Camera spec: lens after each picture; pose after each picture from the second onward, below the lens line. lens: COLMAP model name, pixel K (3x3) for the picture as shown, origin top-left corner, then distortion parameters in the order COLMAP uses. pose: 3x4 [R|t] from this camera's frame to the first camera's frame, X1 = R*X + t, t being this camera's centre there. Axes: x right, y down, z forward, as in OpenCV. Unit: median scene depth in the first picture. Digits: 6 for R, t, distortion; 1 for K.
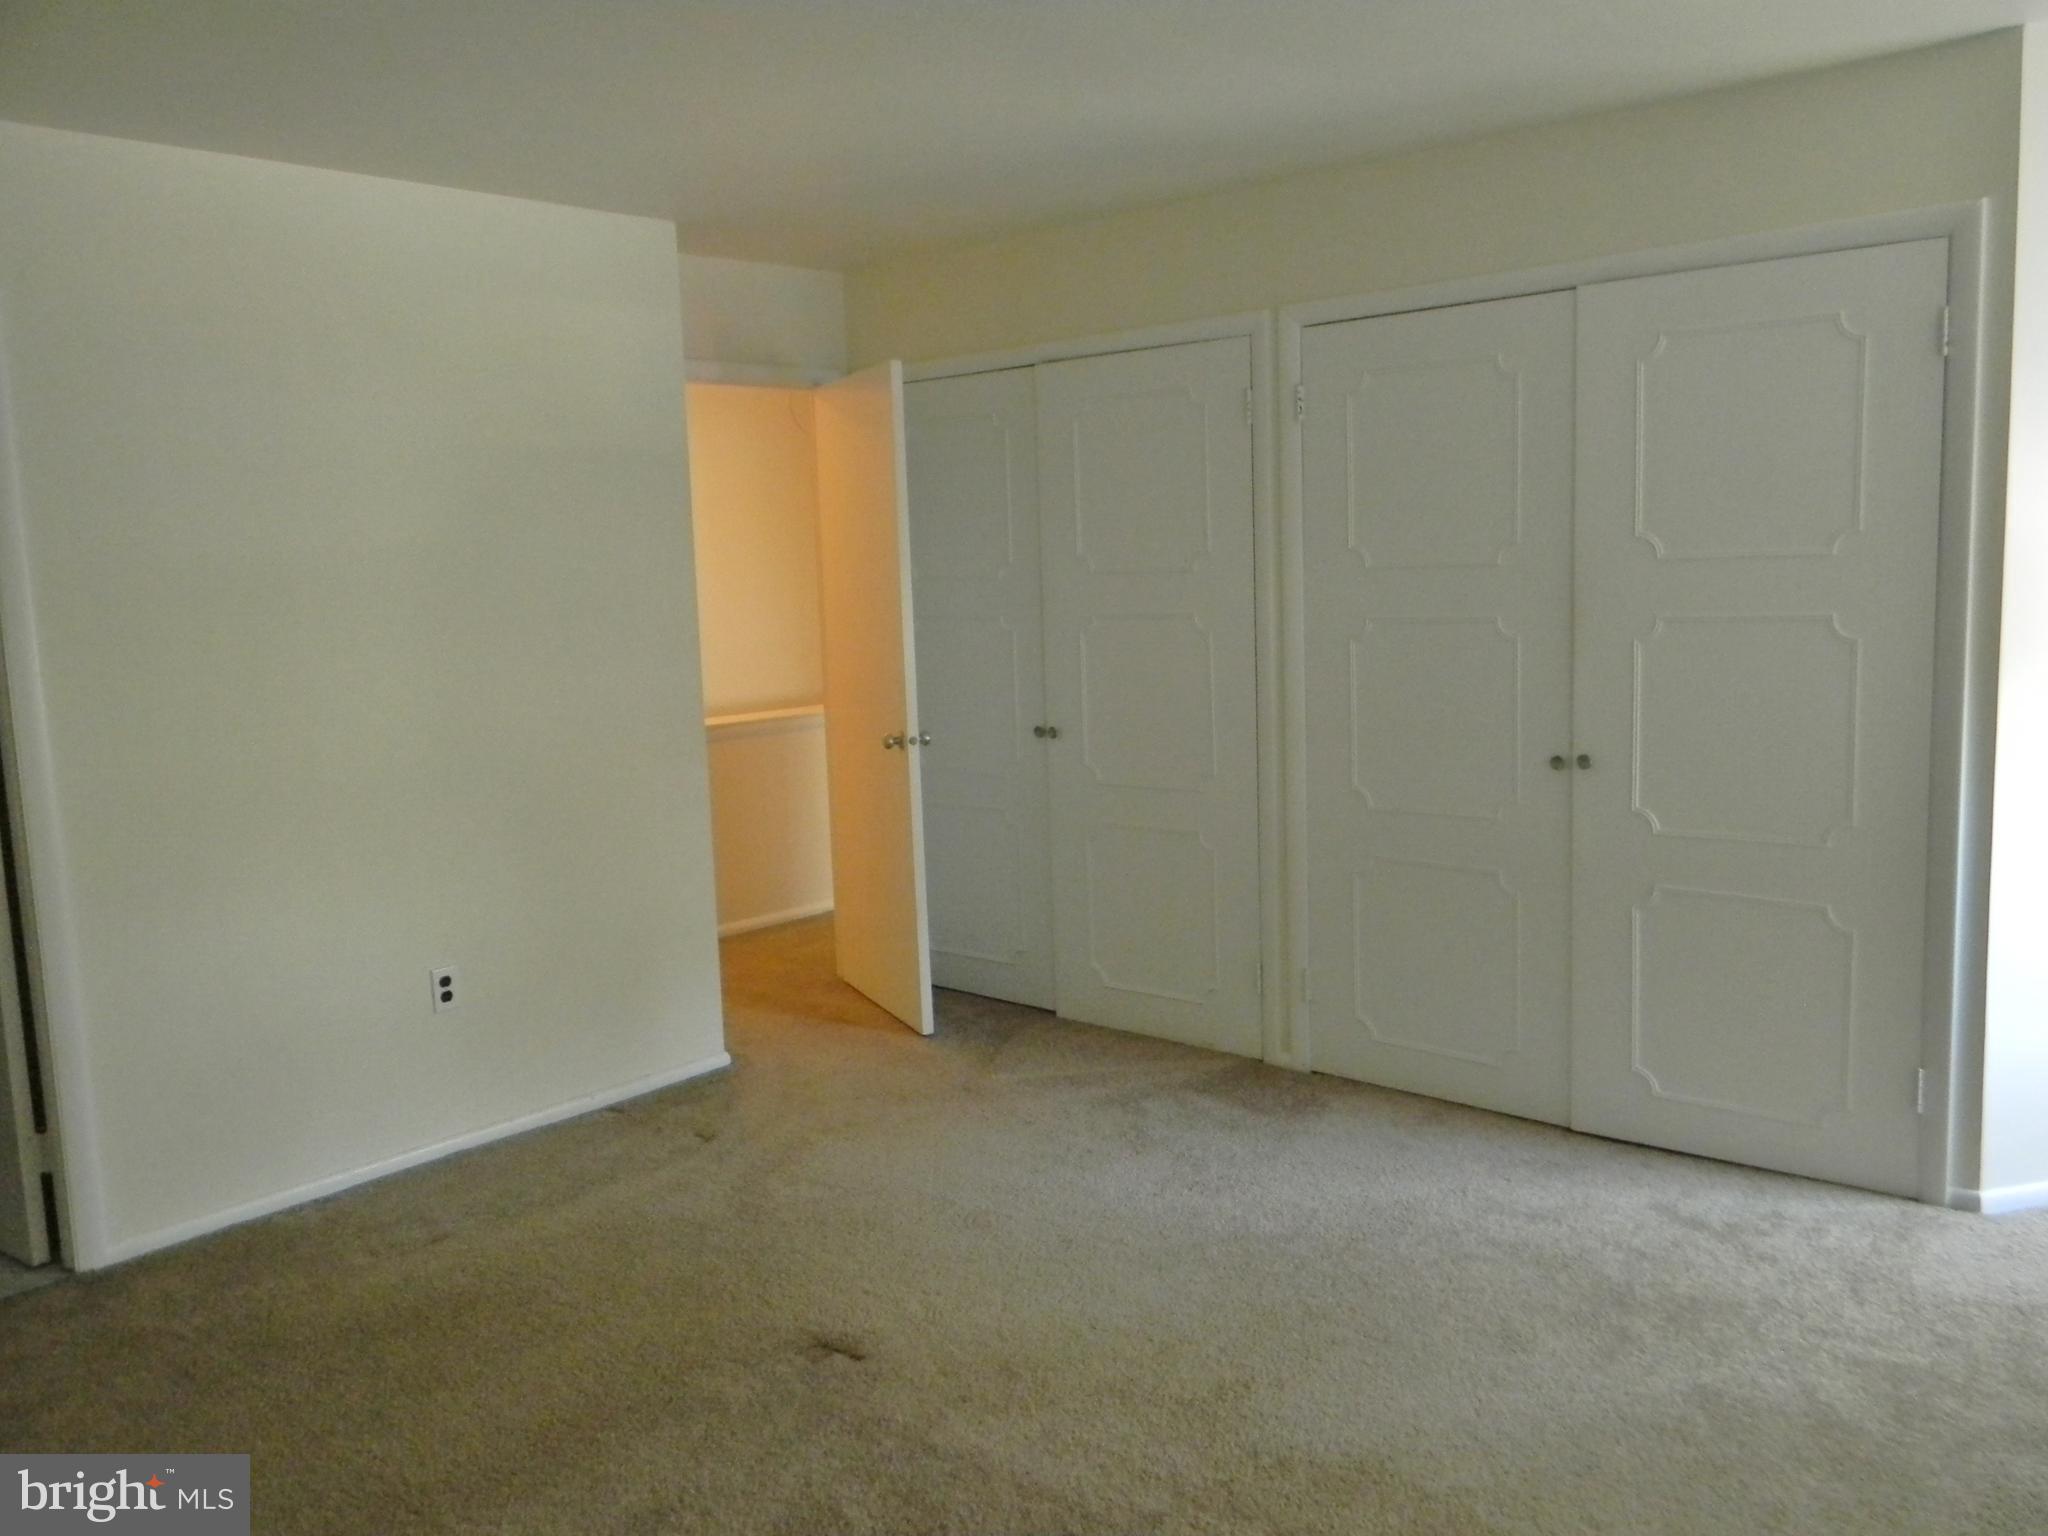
lens RADIAL K [[1655.8, 0, 1016.2], [0, 1655.8, 758.9], [0, 0, 1]] dist [0.010738, -0.012217]
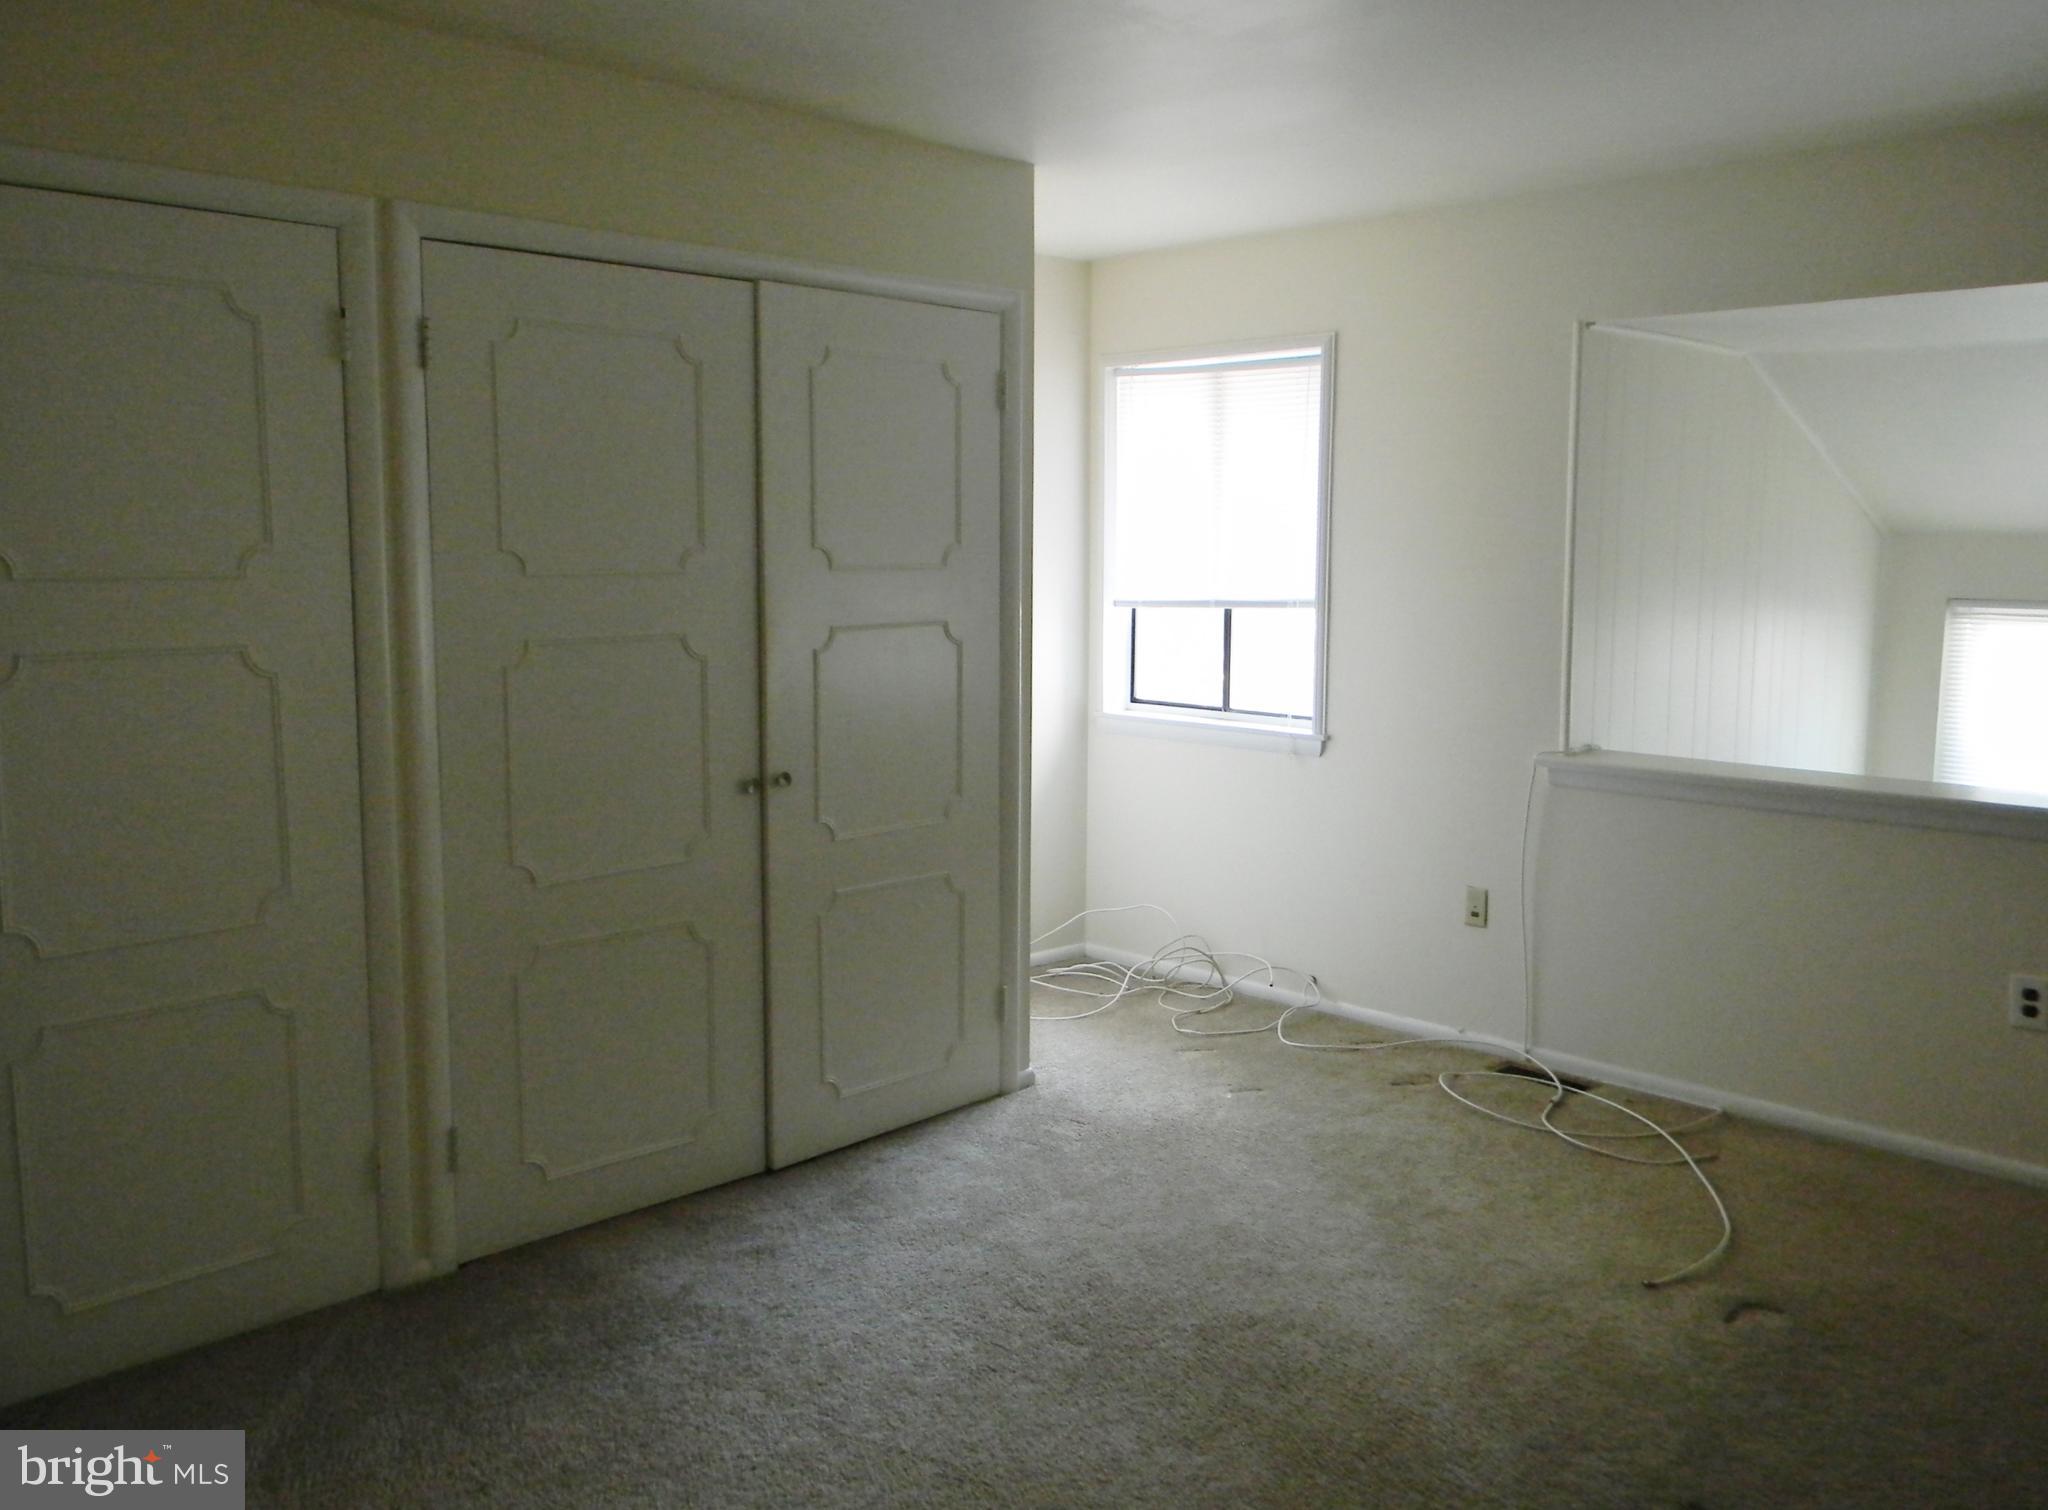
lens RADIAL K [[1675.7, 0, 994.9], [0, 1675.7, 744.0], [0, 0, 1]] dist [0.015792, -0.030709]
pose [[0.068399, -0.082112, 0.994273, -0.545988], [0.116037, 0.990498, 0.073818, -0.068752], [-0.990887, 0.110323, 0.077277, 0.718497]]
